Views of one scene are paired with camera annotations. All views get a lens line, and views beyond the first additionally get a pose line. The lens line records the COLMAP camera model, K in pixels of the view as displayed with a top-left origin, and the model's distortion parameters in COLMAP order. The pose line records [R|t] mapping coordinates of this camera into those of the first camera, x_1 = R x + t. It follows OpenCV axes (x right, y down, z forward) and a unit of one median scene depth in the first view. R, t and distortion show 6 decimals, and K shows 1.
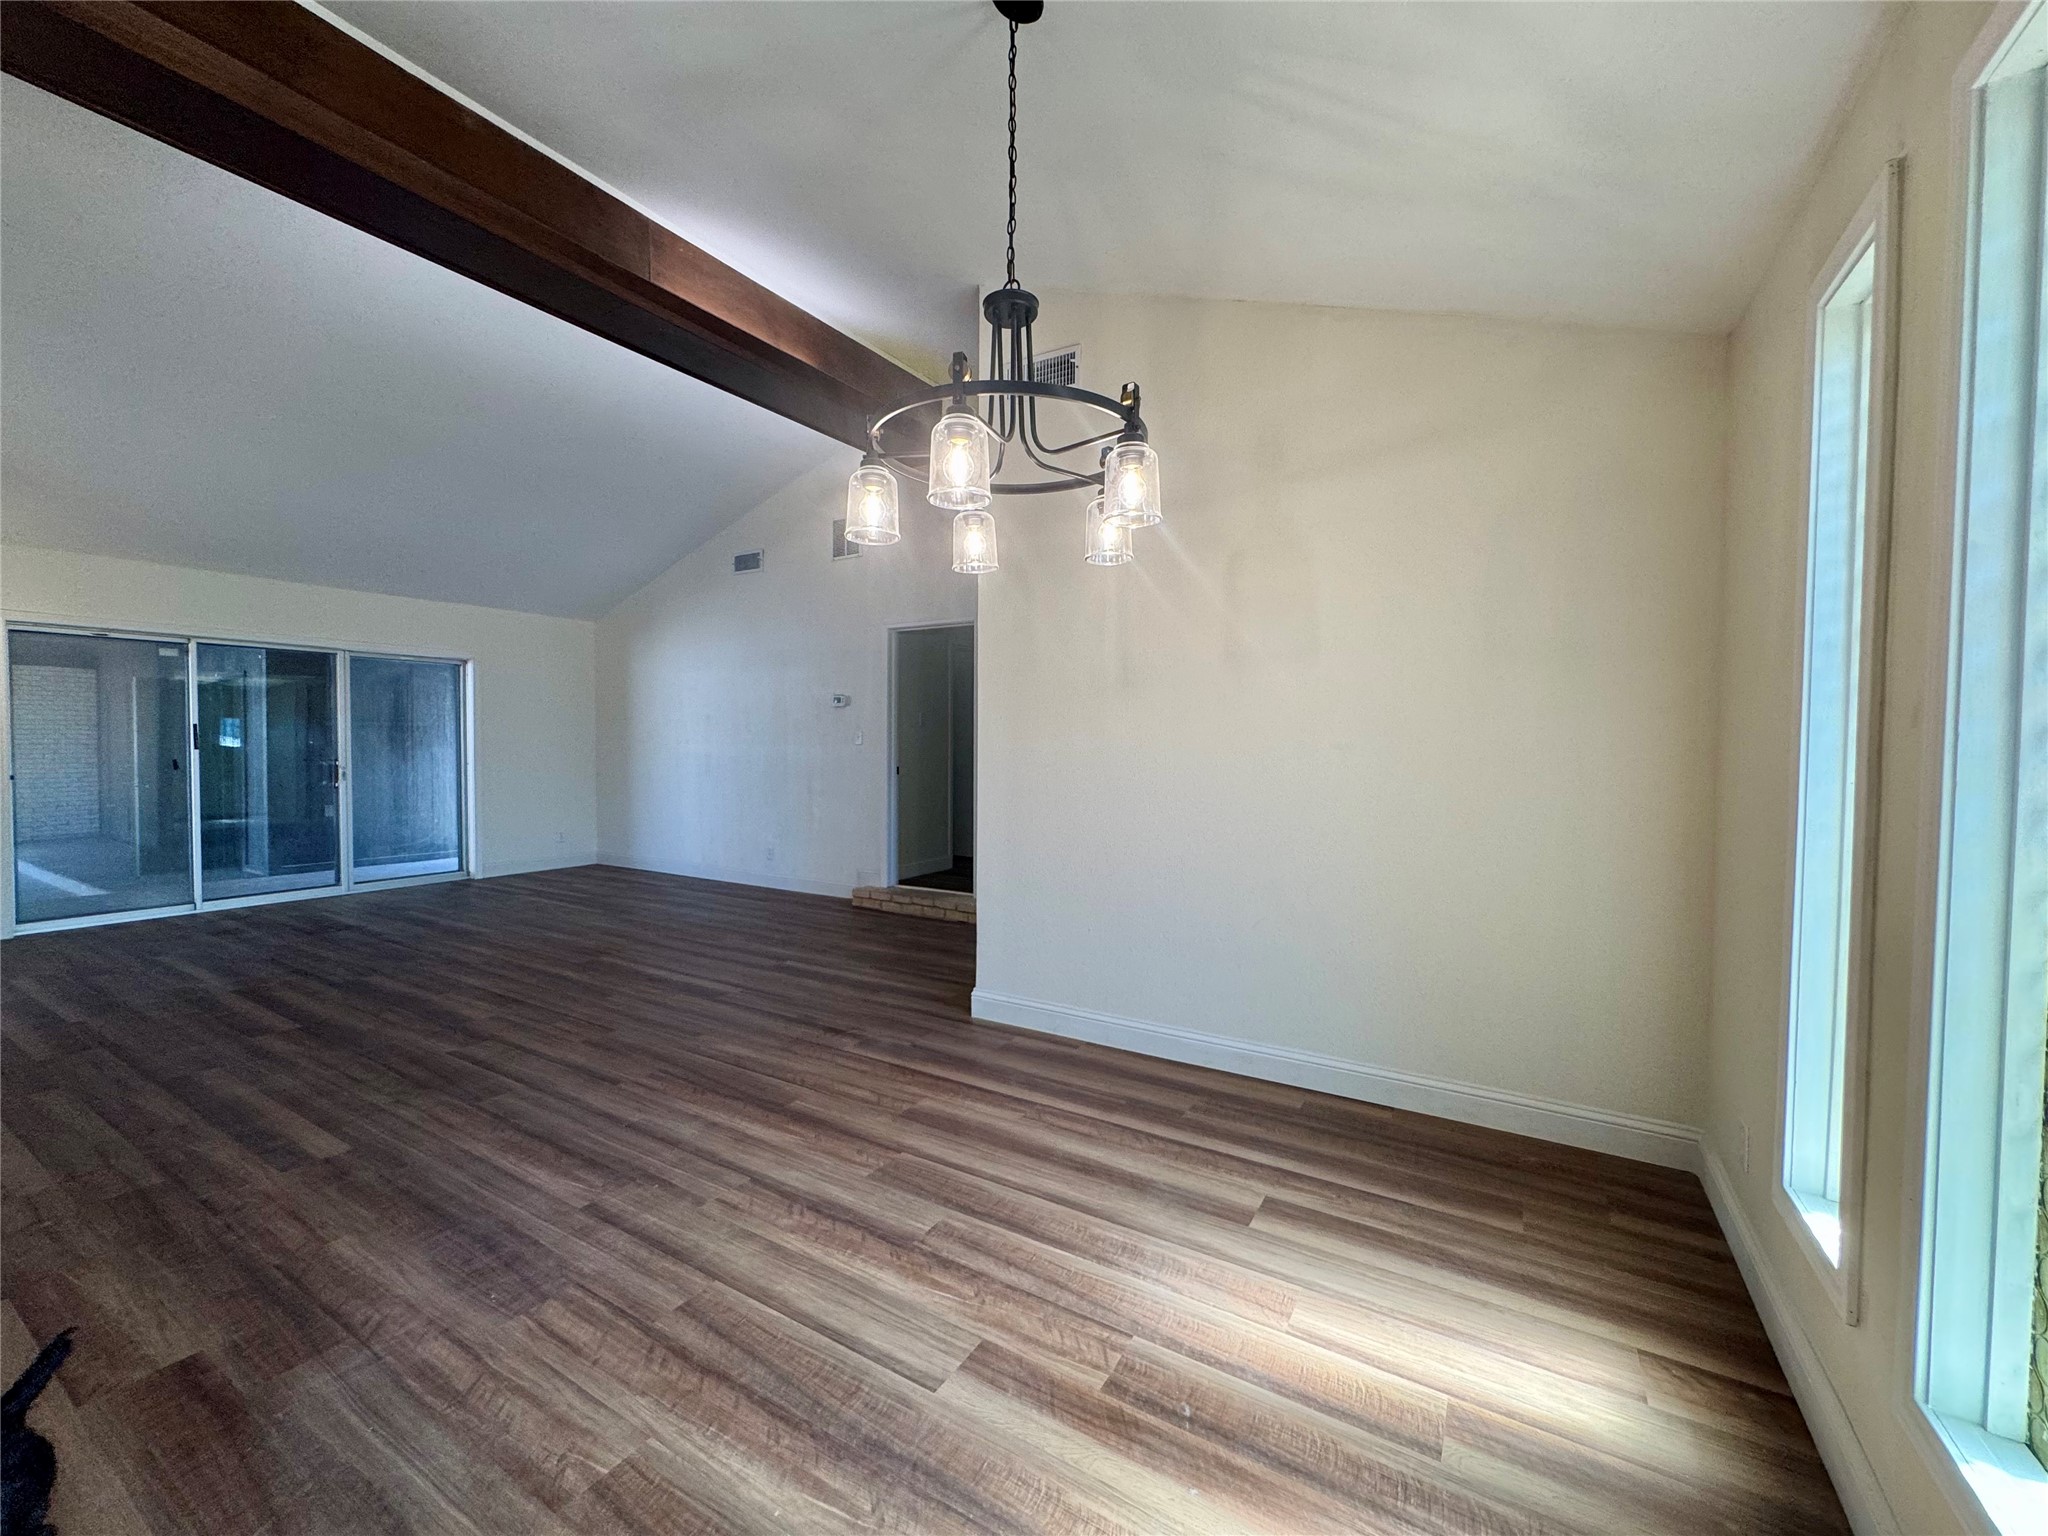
lens RADIAL K [[817.8, 0, 1026.8], [0, 817.8, 764.6], [0, 0, 1]] dist [-0.001818, 0.000261]
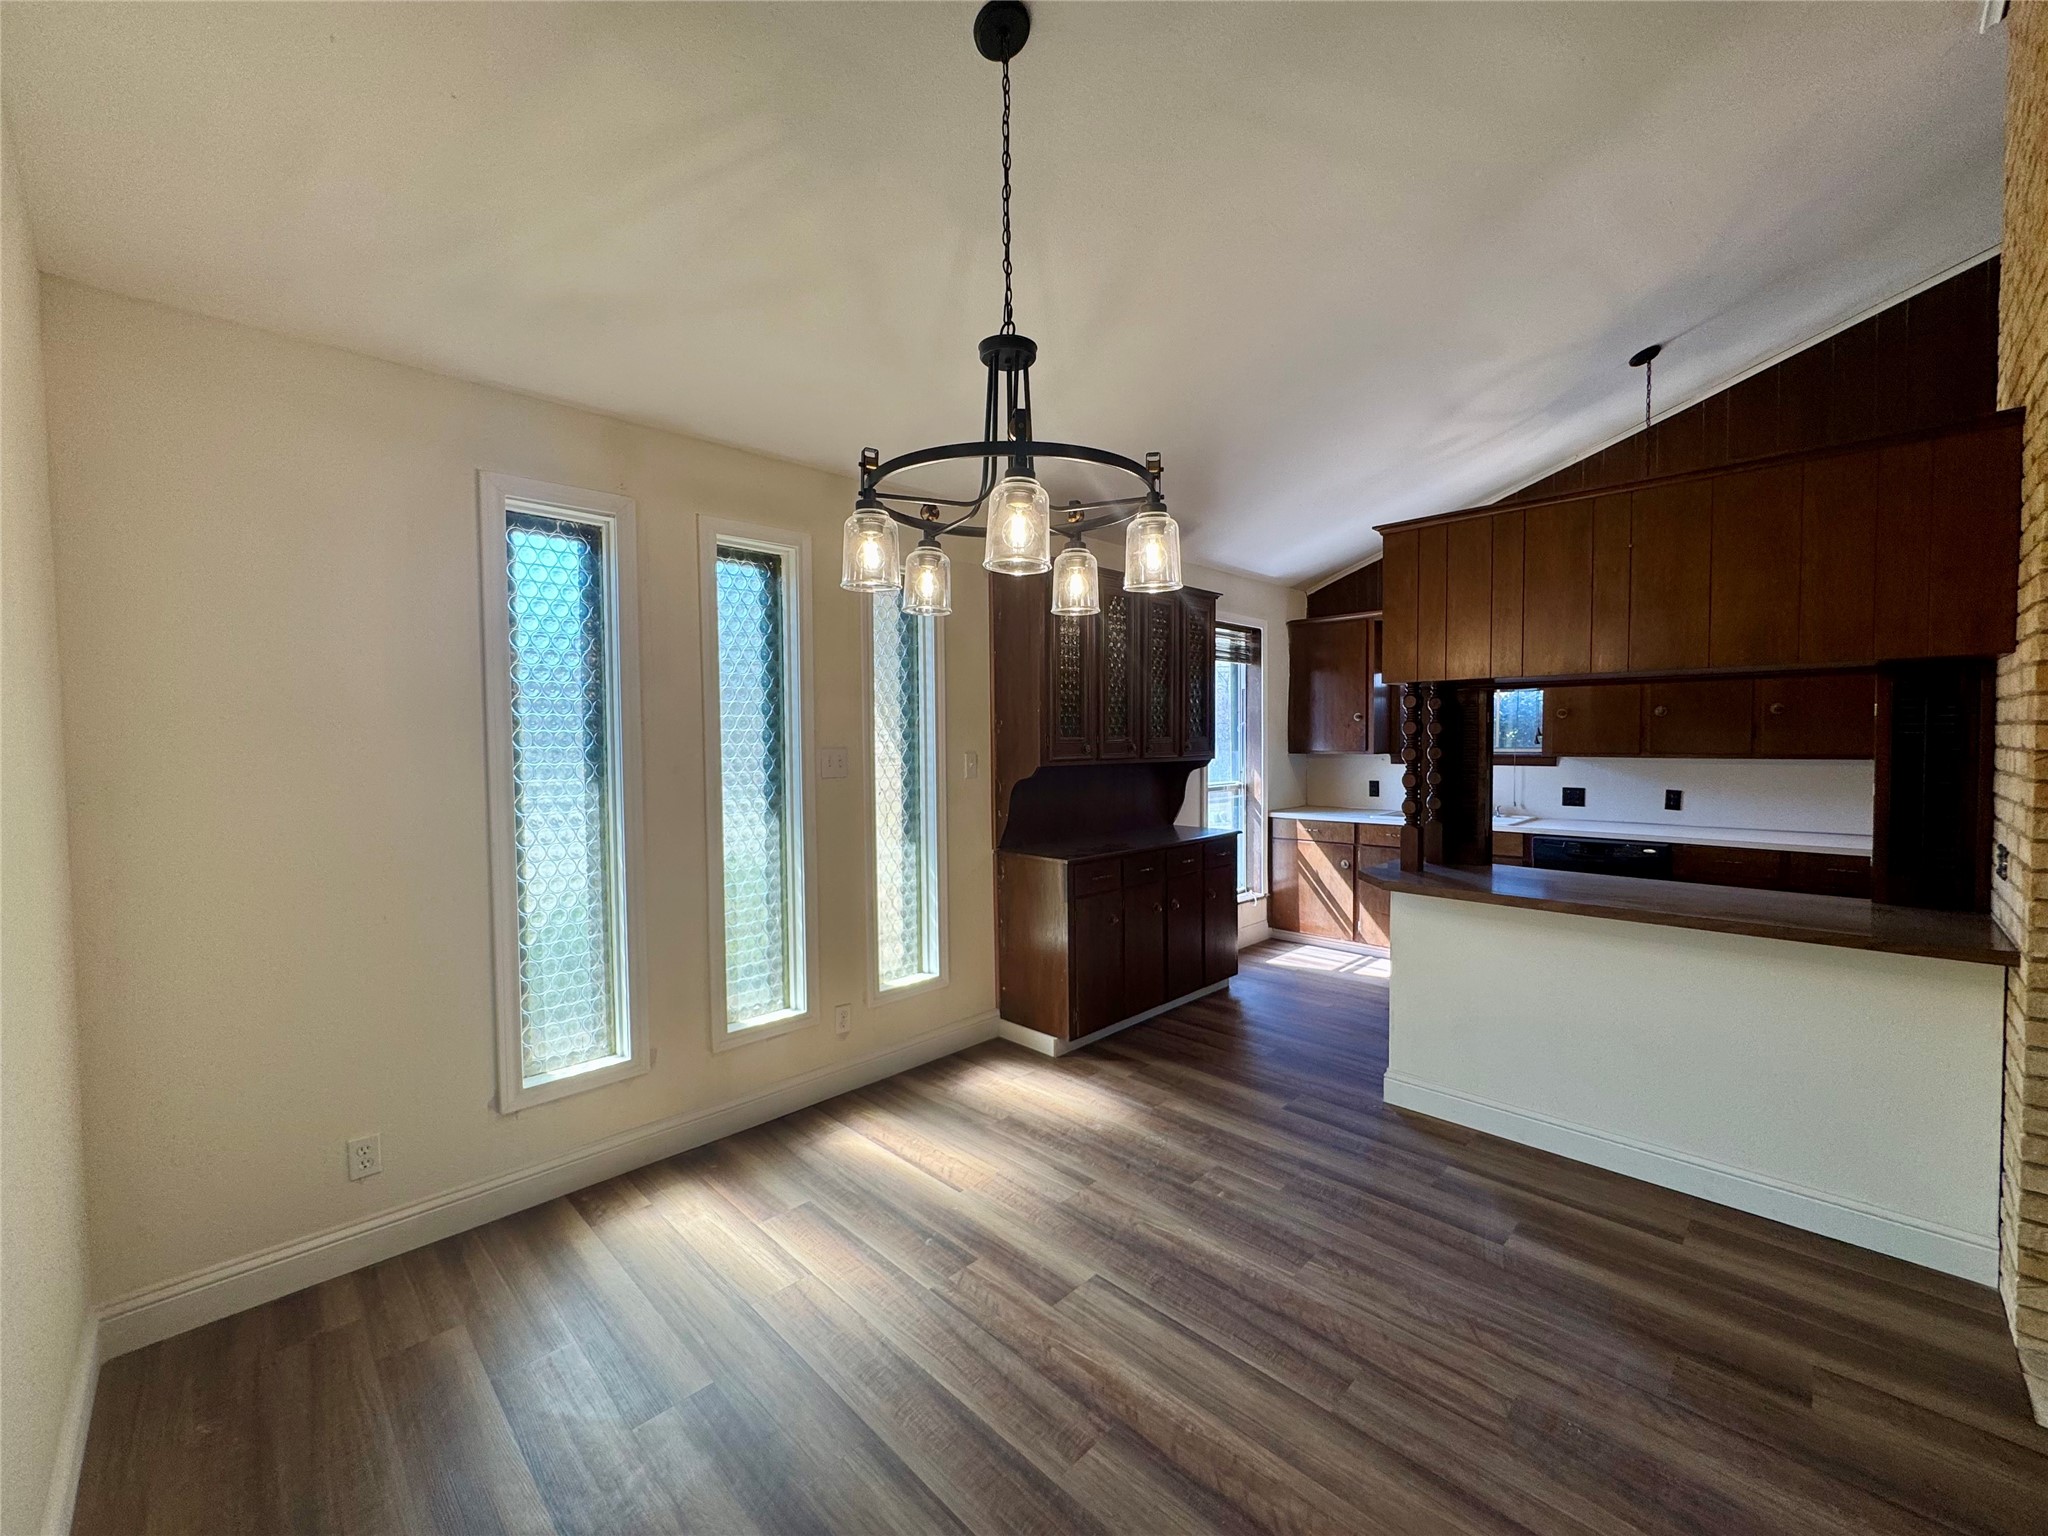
lens RADIAL K [[817.8, 0, 1023.4], [0, 817.8, 762.9], [0, 0, 1]] dist [-0.001818, 0.000261]
pose [[-0.968290, -0.005826, 0.249762, -0.248759], [0.009525, 0.998140, 0.060209, -0.121465], [-0.249649, 0.060679, -0.966434, 1.731896]]
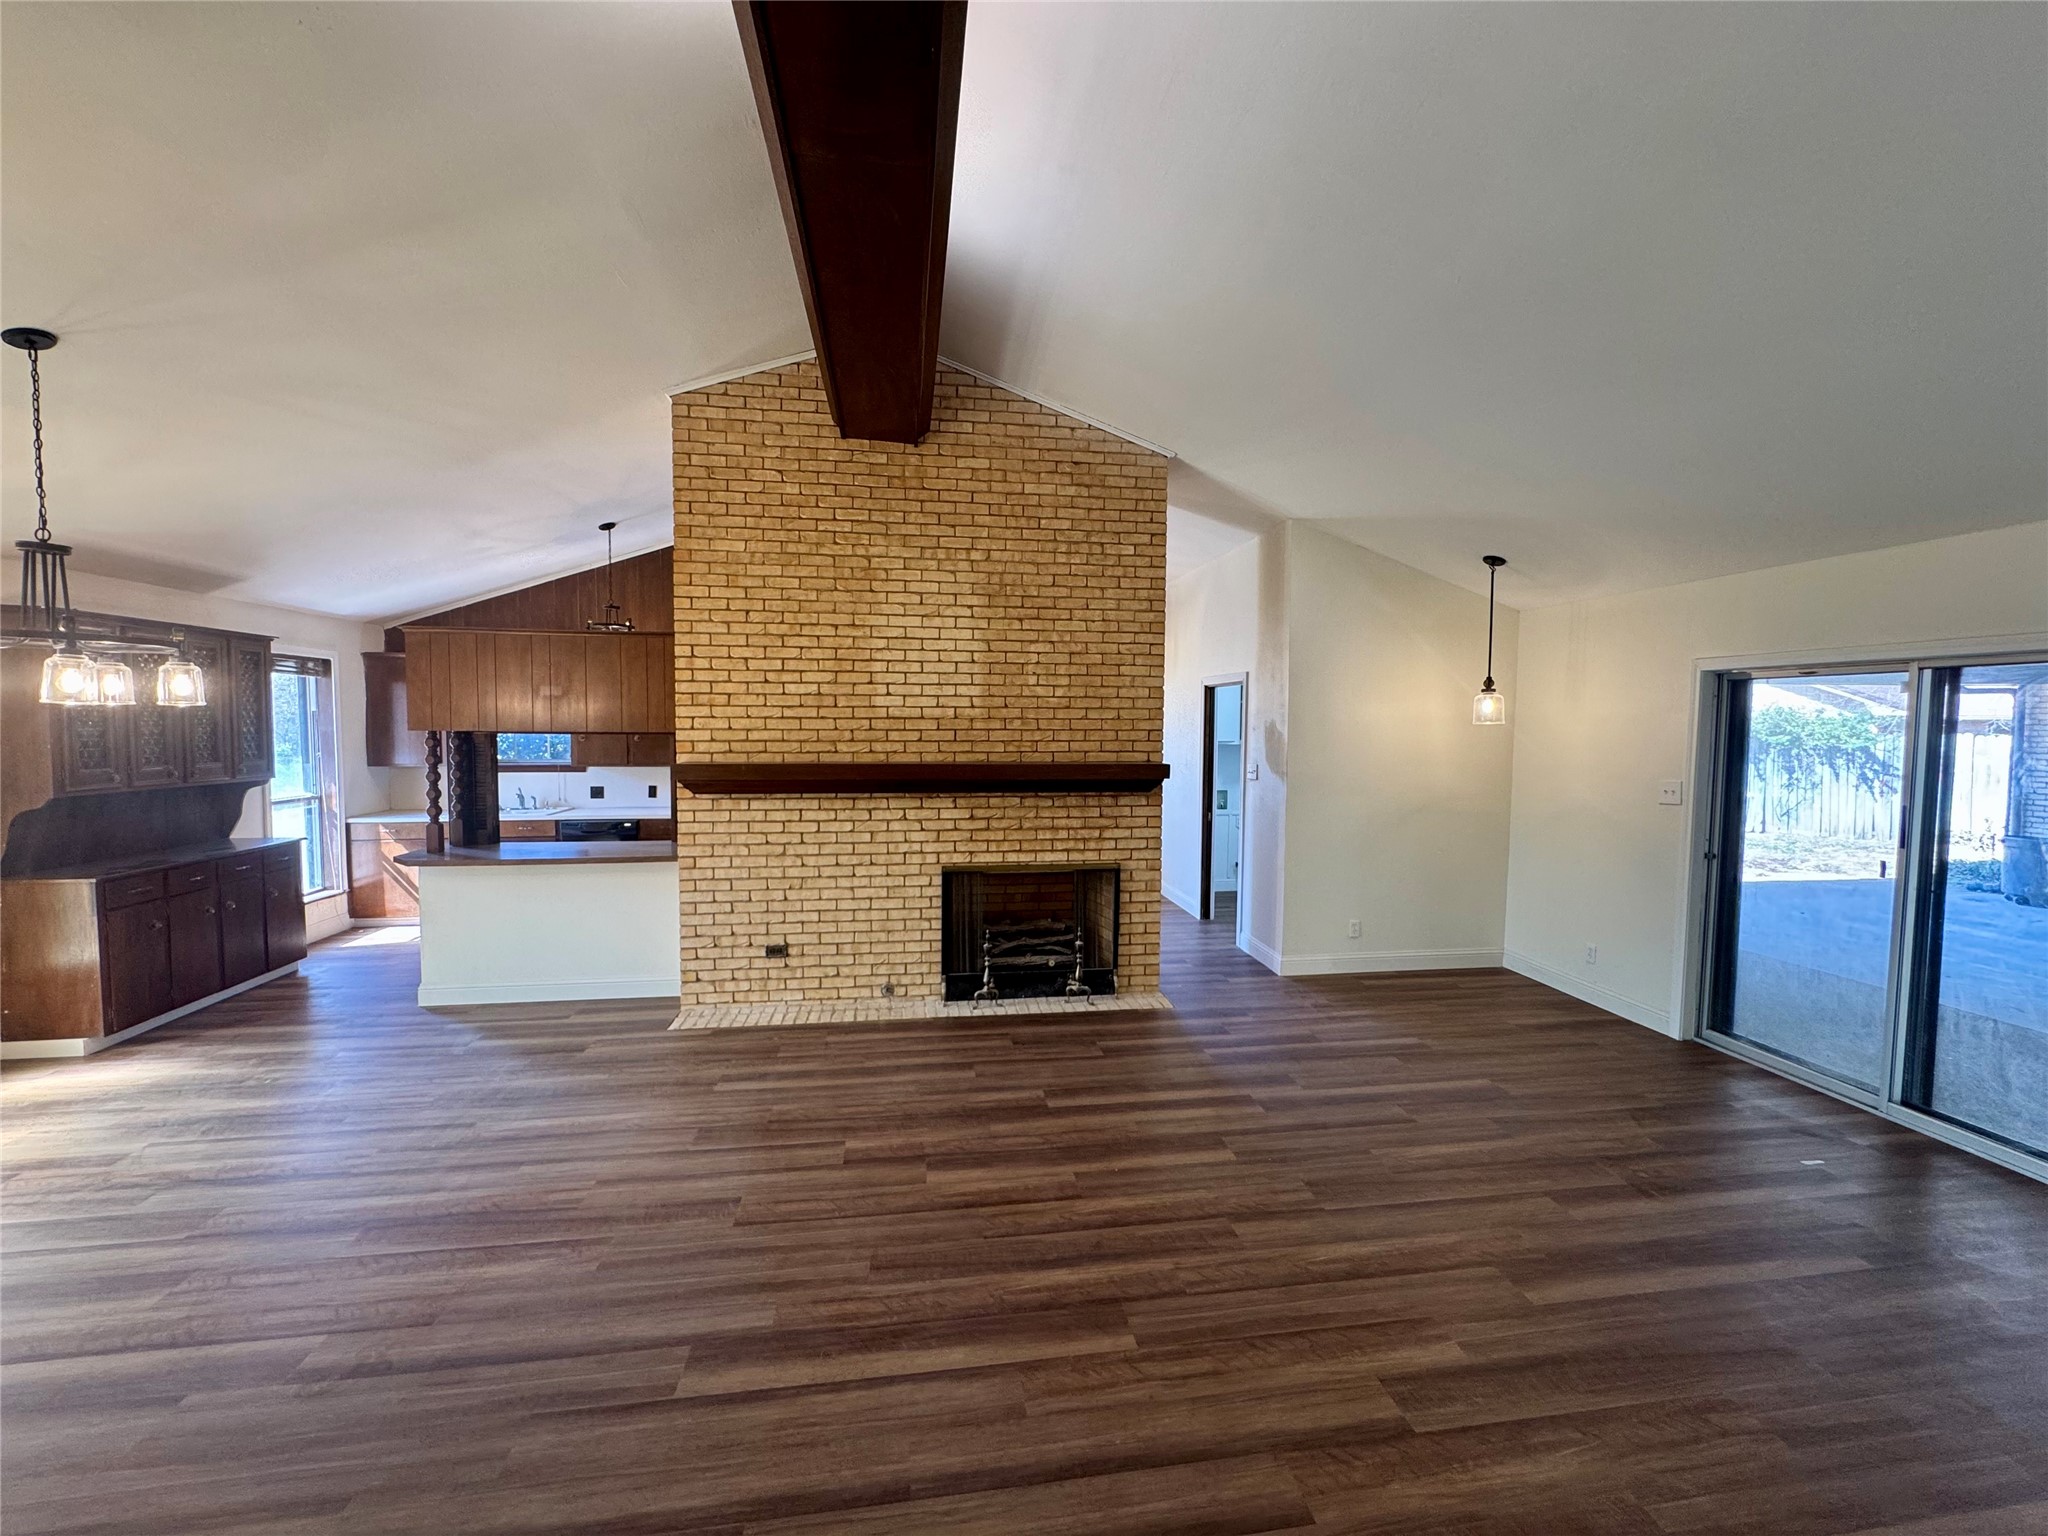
lens RADIAL K [[817.8, 0, 1025.7], [0, 817.8, 765.1], [0, 0, 1]] dist [-0.001818, 0.000261]
pose [[-0.776228, 0.021677, -0.630080, -0.411344], [-0.029423, 0.997074, 0.070550, -0.284844], [0.629766, 0.073302, -0.773319, 2.931469]]
